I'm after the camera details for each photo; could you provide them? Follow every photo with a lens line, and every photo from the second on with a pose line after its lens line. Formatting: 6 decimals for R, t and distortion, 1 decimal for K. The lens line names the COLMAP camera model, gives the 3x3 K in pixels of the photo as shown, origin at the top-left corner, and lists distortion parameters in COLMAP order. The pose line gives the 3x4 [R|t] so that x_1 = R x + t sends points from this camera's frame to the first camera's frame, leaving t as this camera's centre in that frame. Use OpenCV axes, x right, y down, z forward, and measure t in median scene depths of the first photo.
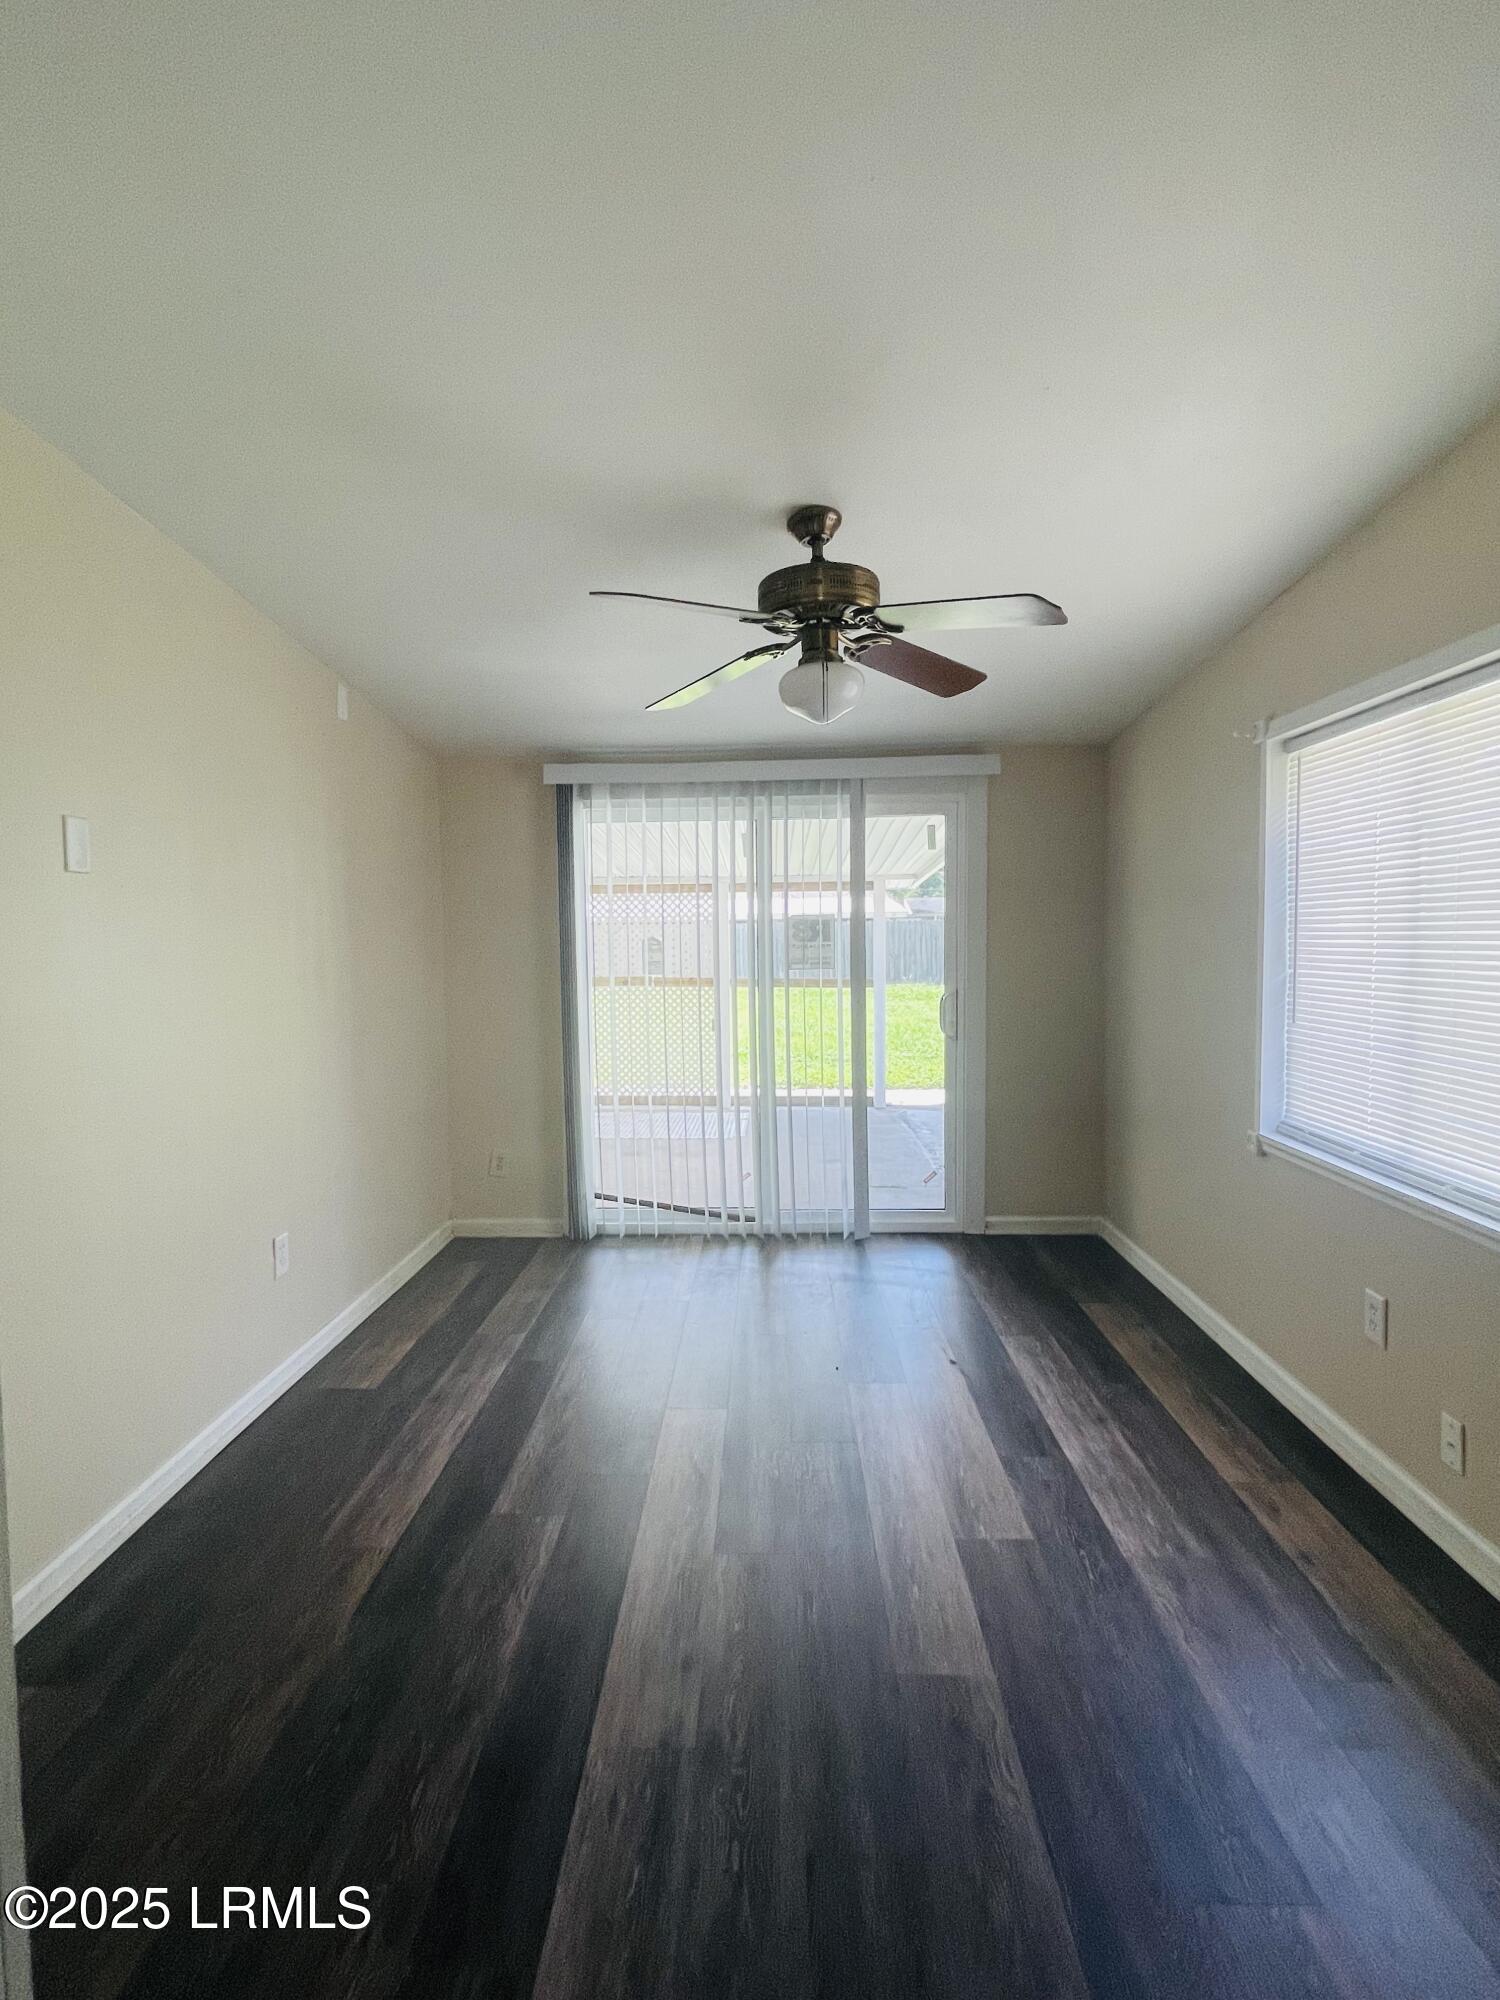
lens RADIAL K [[991.0, 0, 750.0], [0, 991.0, 1000.0], [0, 0, 1]] dist [-0.016295, -0.000607]
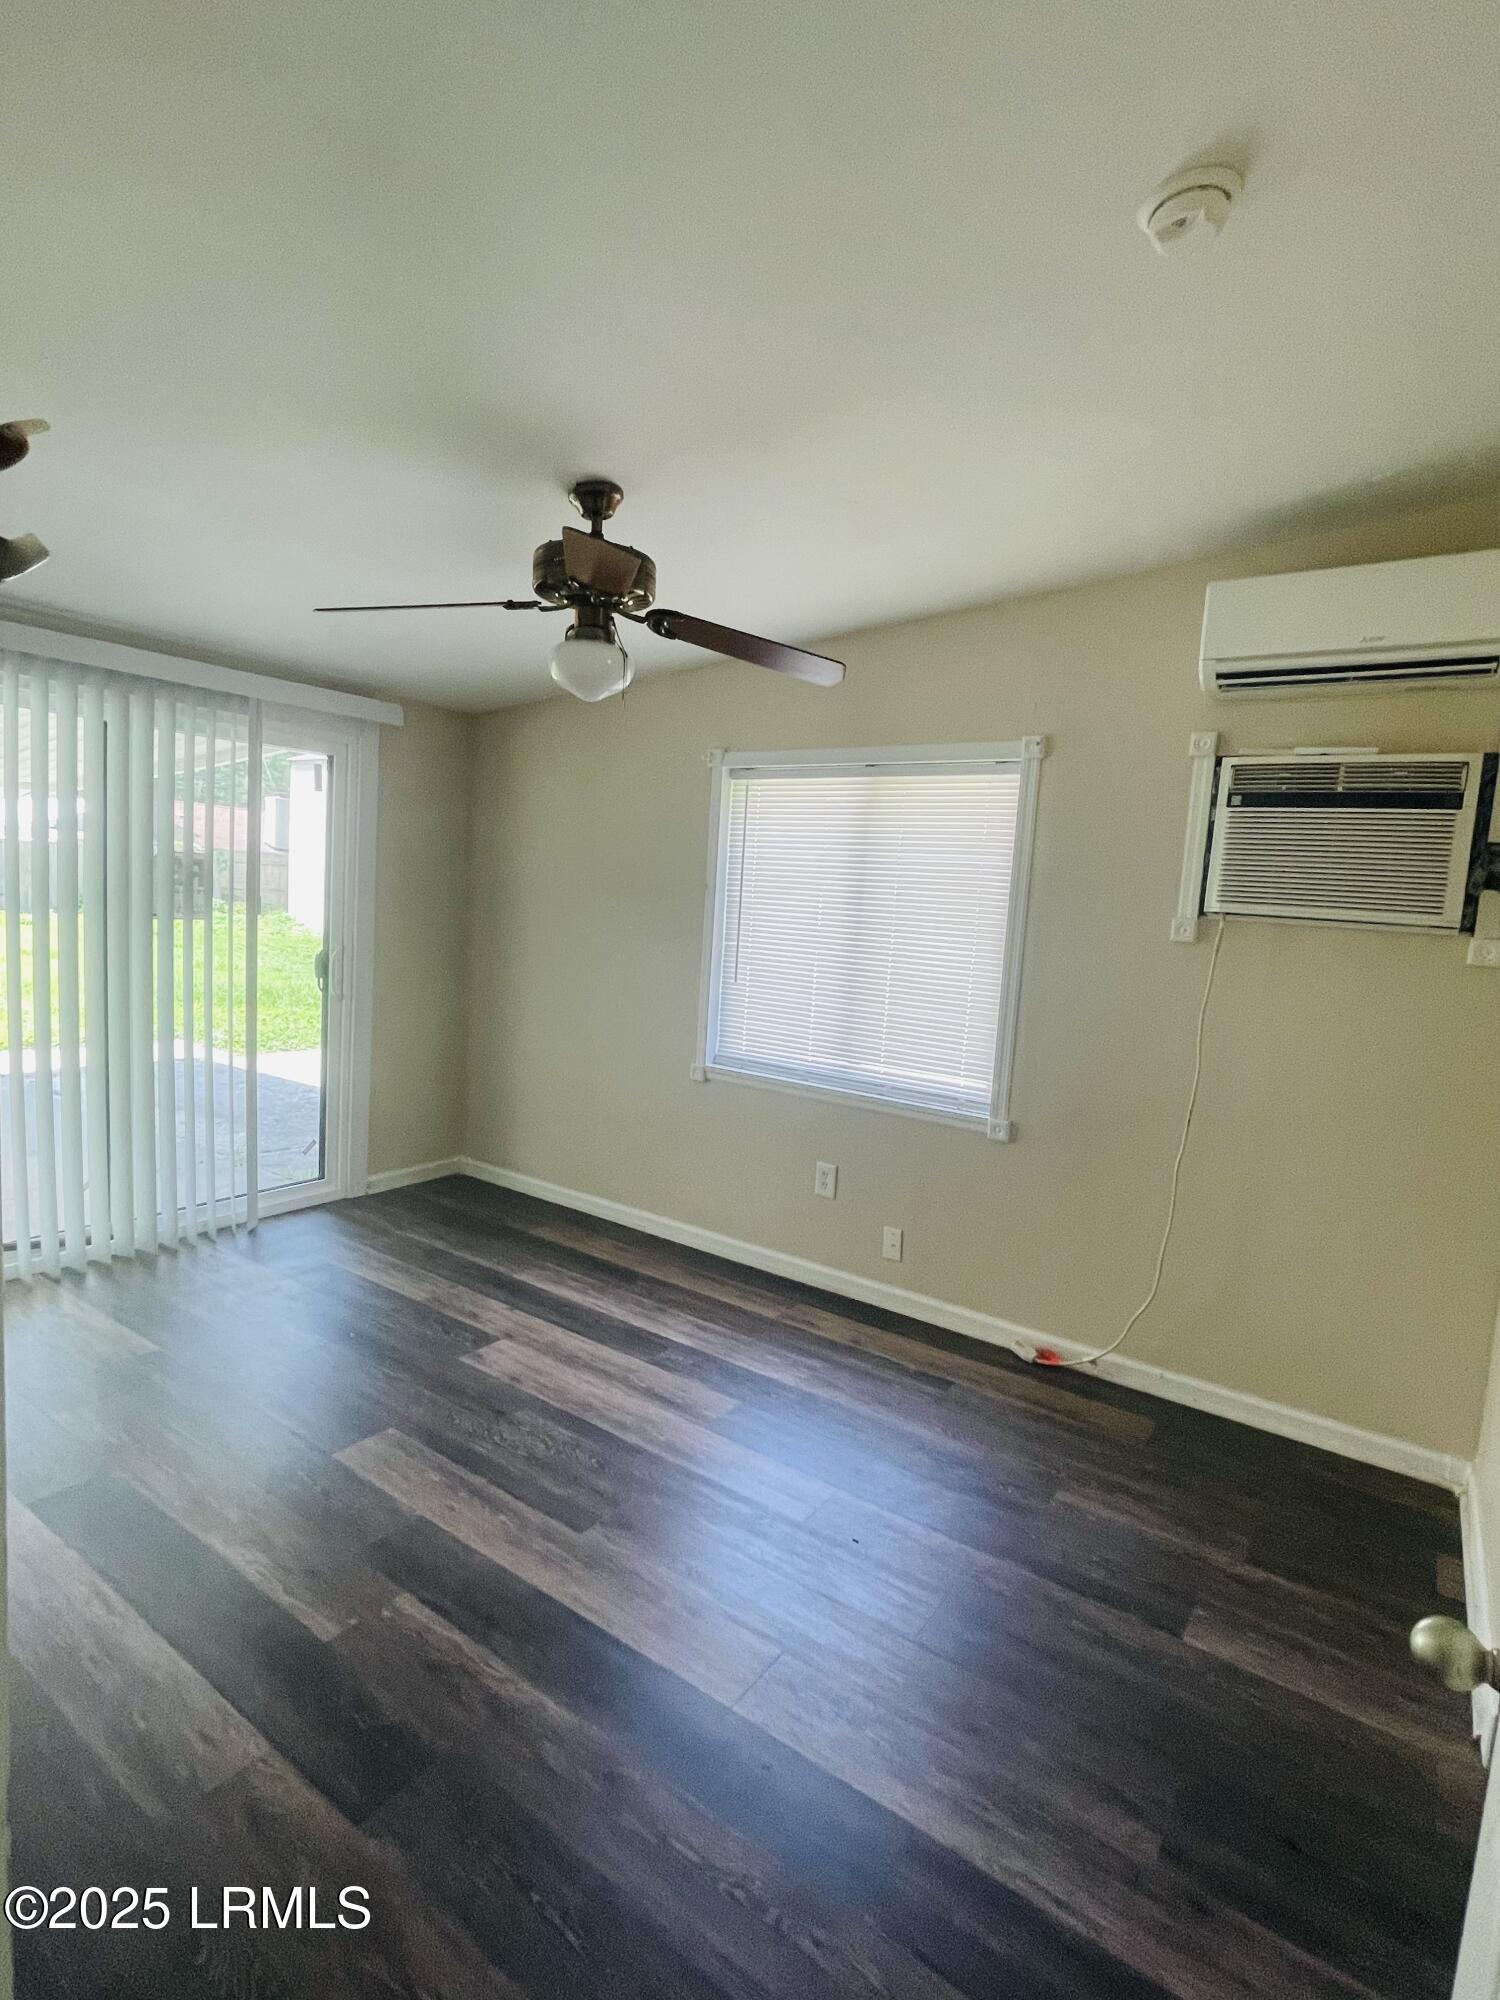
lens RADIAL K [[978.1, 0, 751.5], [0, 978.1, 1003.2], [0, 0, 1]] dist [-0.027712, 0.011430]
pose [[0.537760, -0.044212, 0.841938, -0.383062], [-0.019273, 0.997718, 0.064703, -0.023716], [-0.842878, -0.051021, 0.535681, 0.178417]]
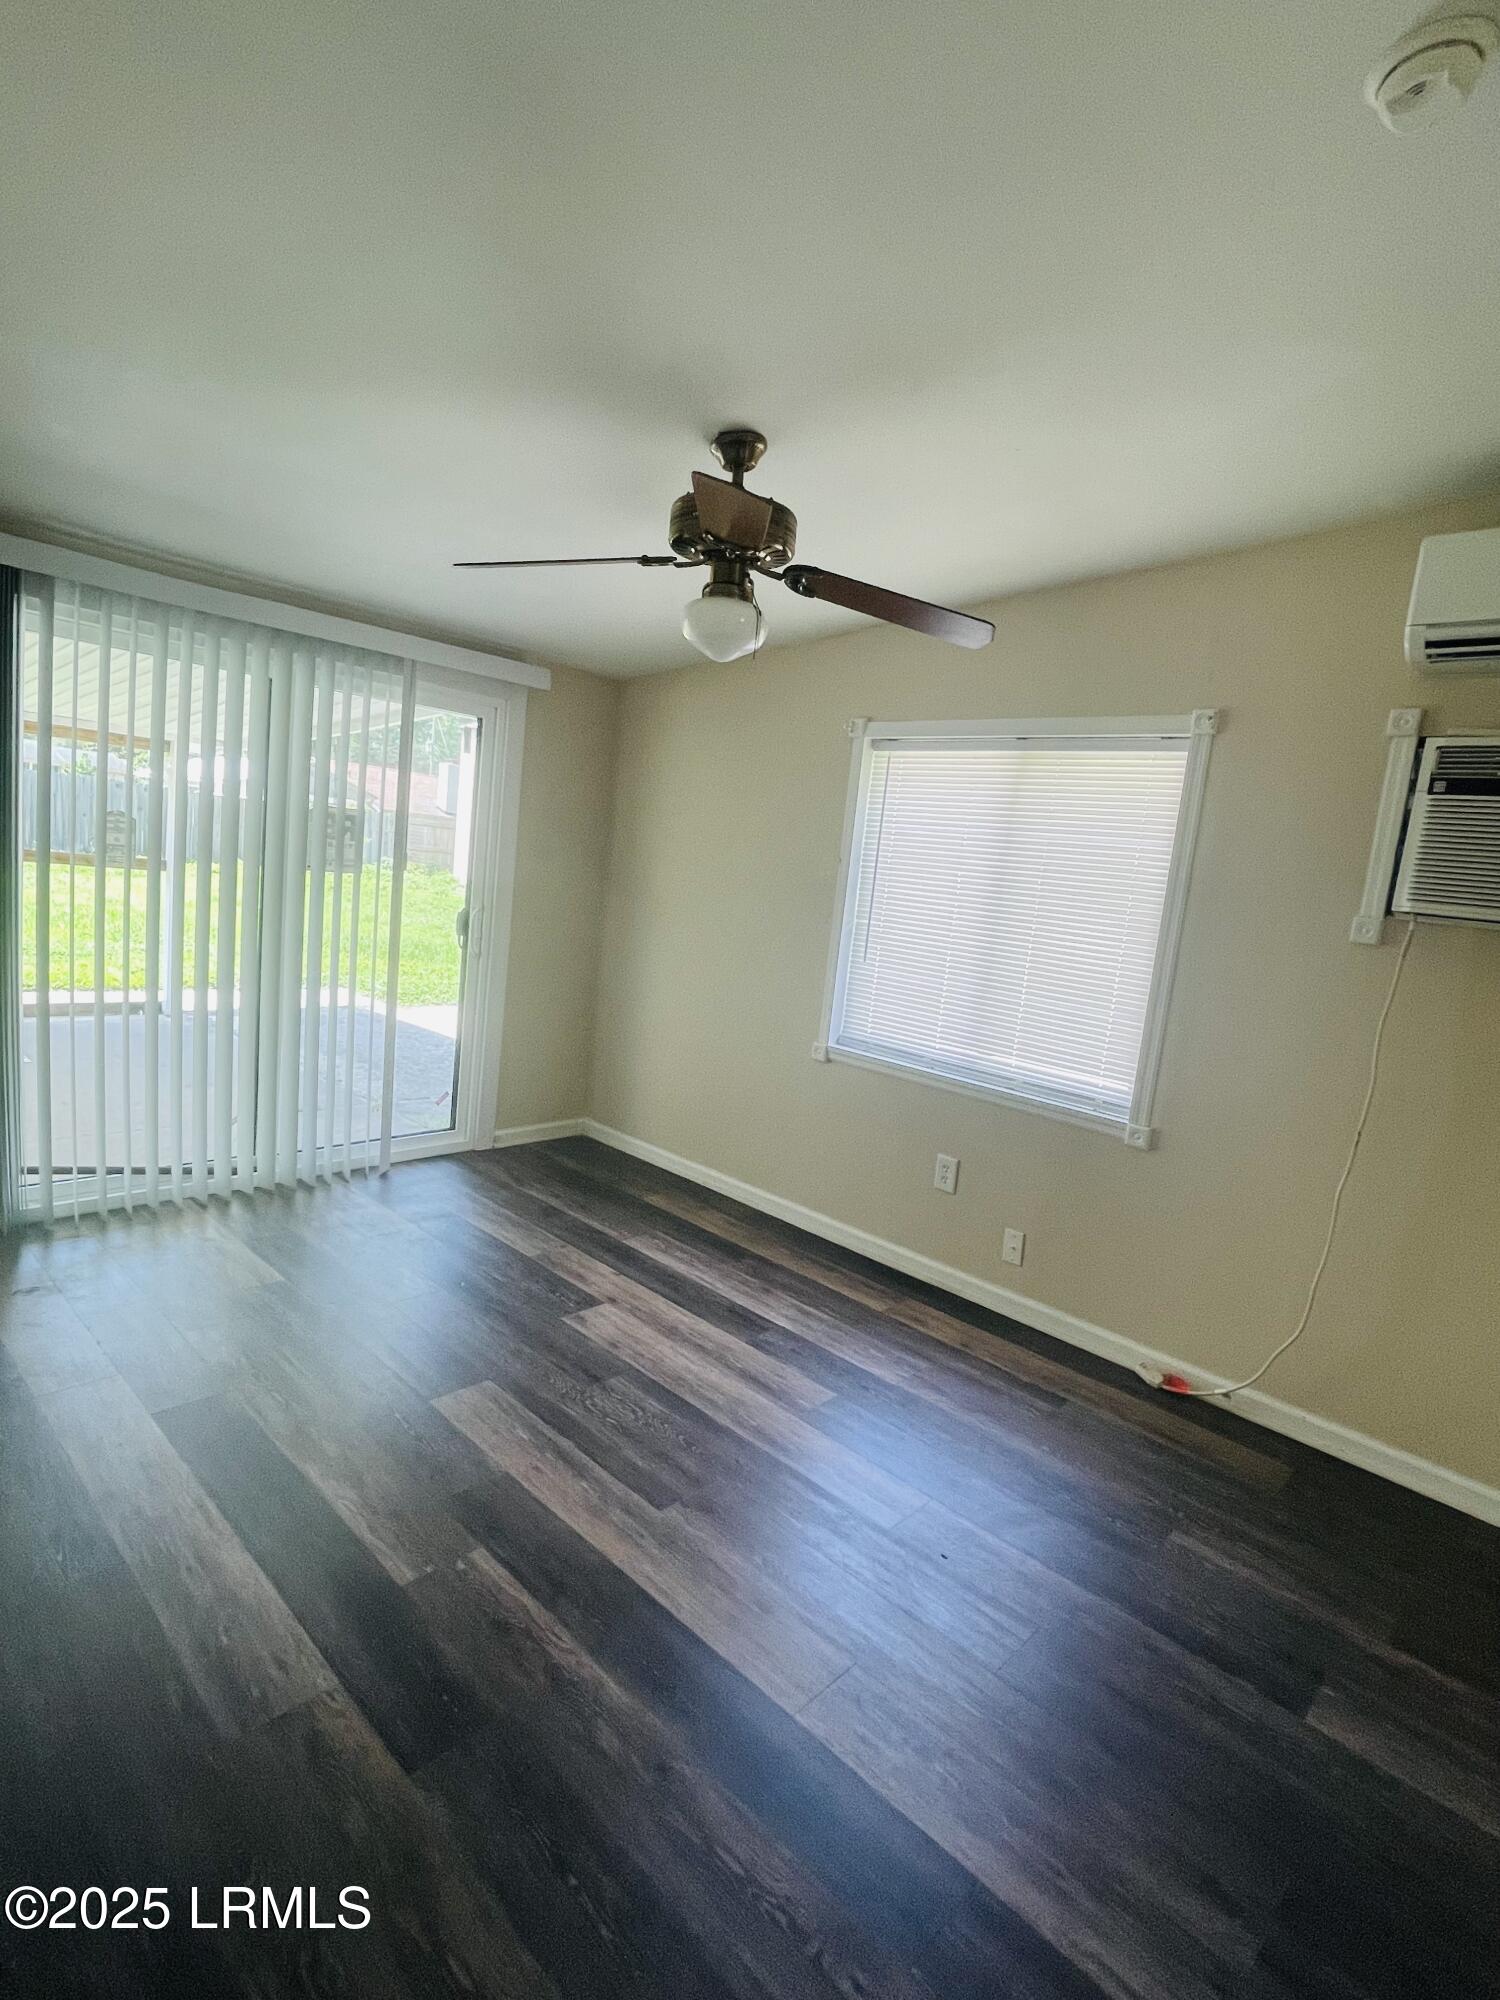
lens RADIAL K [[981.3, 0, 750.0], [0, 981.3, 1000.0], [0, 0, 1]] dist [-0.026630, 0.010515]
pose [[0.657094, -0.022516, 0.753472, -0.357619], [-0.067843, 0.993731, 0.088860, -0.021147], [-0.750749, -0.109507, 0.651447, 0.178759]]
